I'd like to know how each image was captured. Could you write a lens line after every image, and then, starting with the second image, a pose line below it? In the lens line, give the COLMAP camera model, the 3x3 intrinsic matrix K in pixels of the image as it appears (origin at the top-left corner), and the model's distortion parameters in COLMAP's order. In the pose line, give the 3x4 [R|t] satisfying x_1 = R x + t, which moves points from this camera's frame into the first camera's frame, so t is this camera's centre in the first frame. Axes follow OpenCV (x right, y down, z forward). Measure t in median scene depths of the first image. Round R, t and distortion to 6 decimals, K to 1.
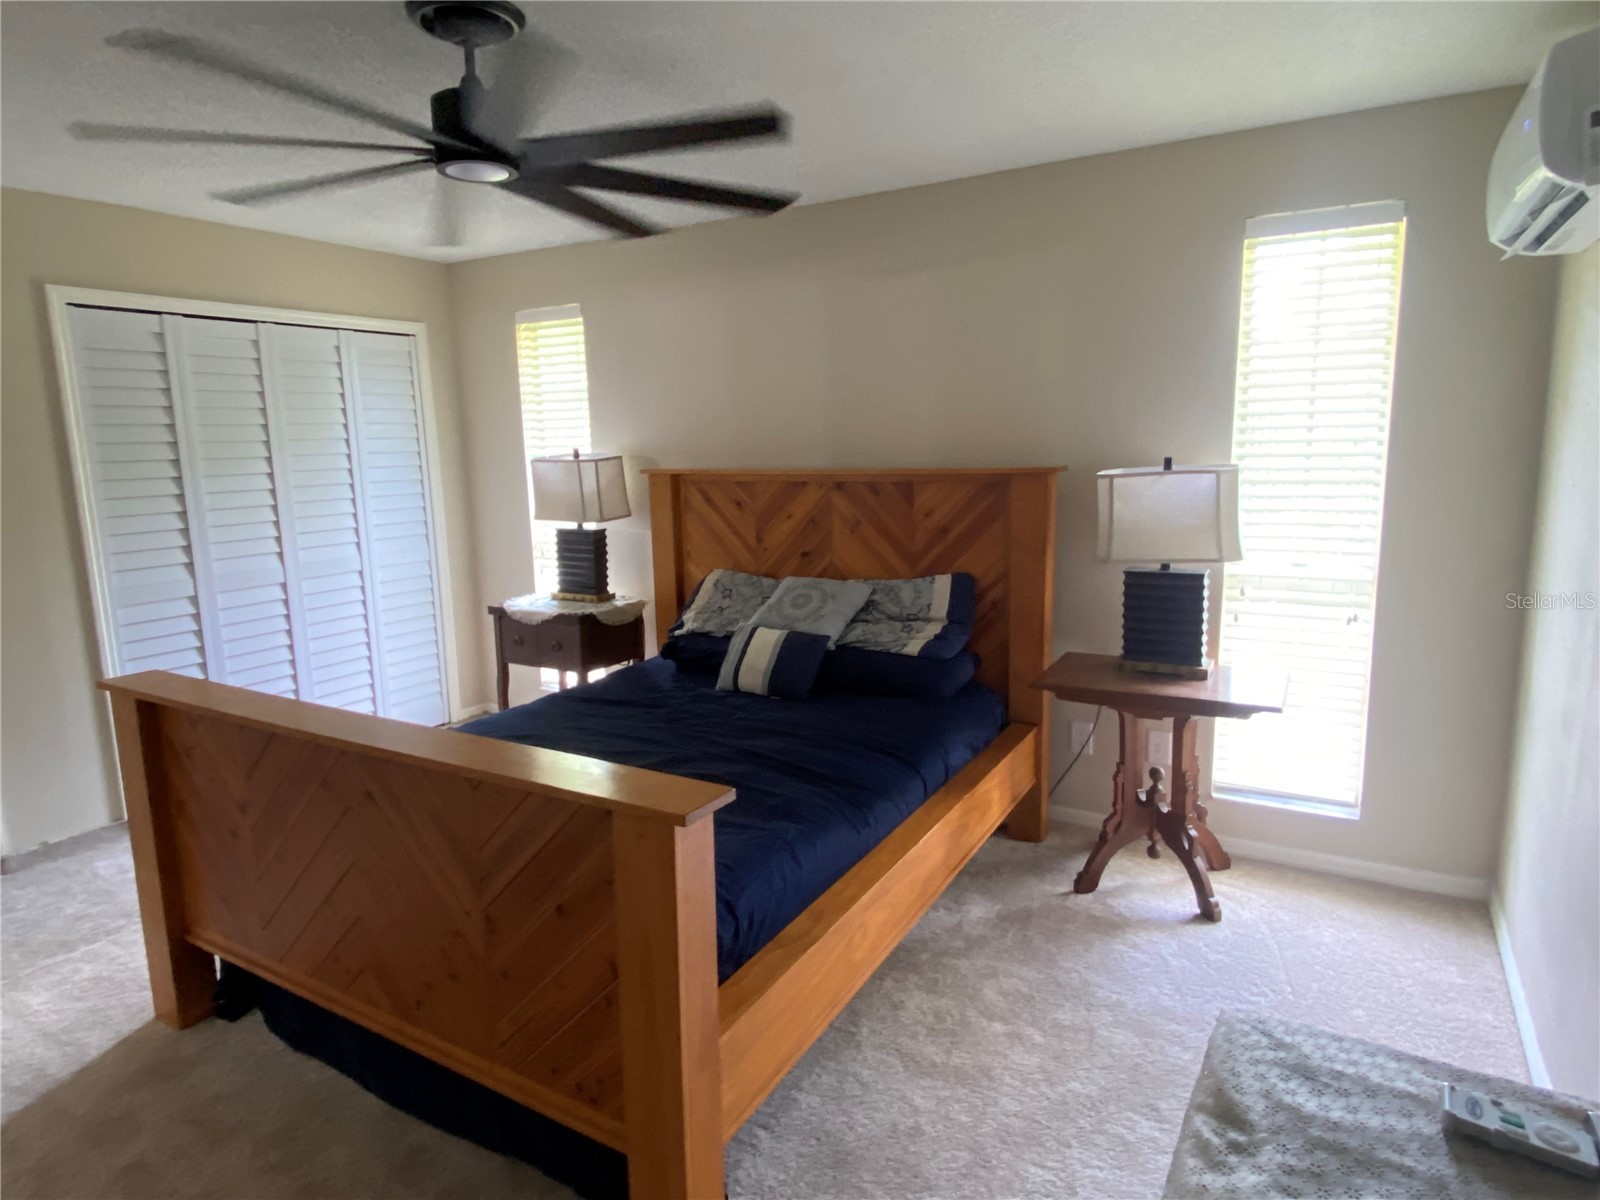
lens RADIAL K [[911.2, 0, 792.9], [0, 911.2, 596.8], [0, 0, 1]] dist [0.094756, -0.082561]
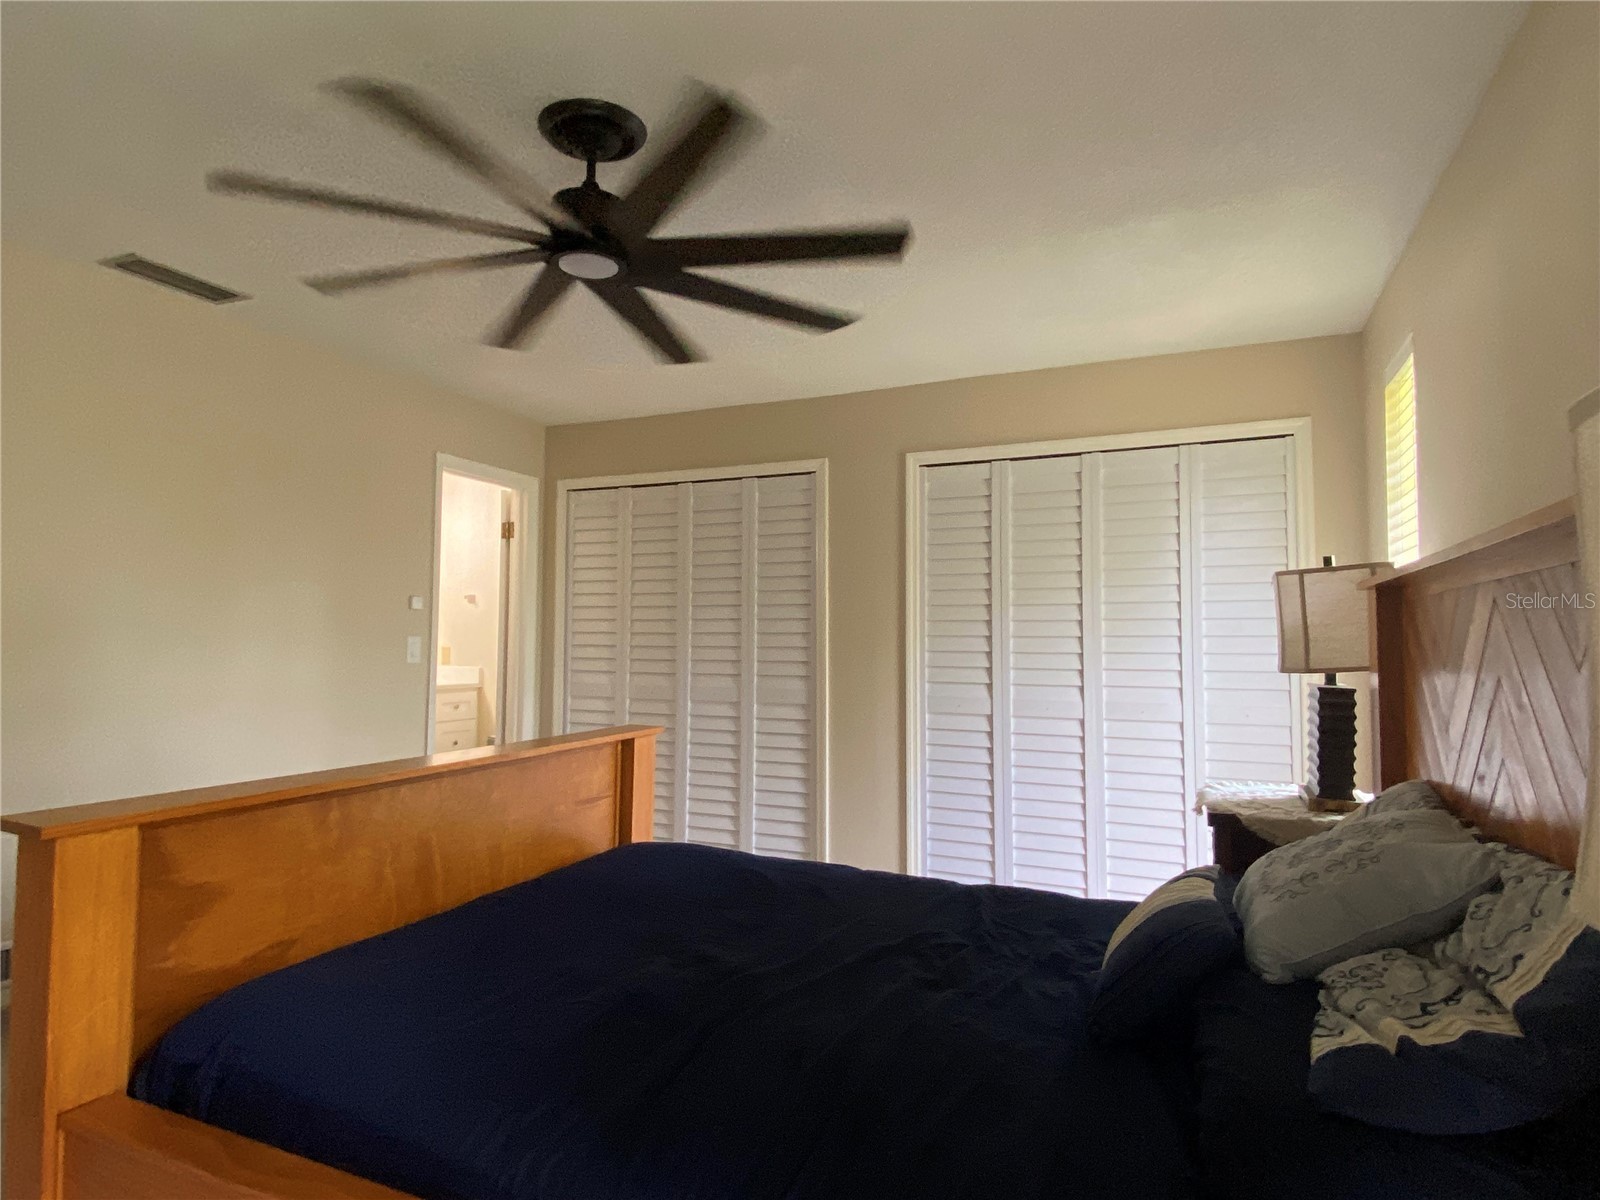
lens RADIAL K [[911.2, 0, 792.9], [0, 911.2, 596.8], [0, 0, 1]] dist [0.094756, -0.082561]
pose [[0.112017, -0.024594, -0.993402, 0.425456], [-0.179492, 0.982749, -0.044570, -0.052388], [0.977361, 0.183300, 0.105670, 0.726809]]
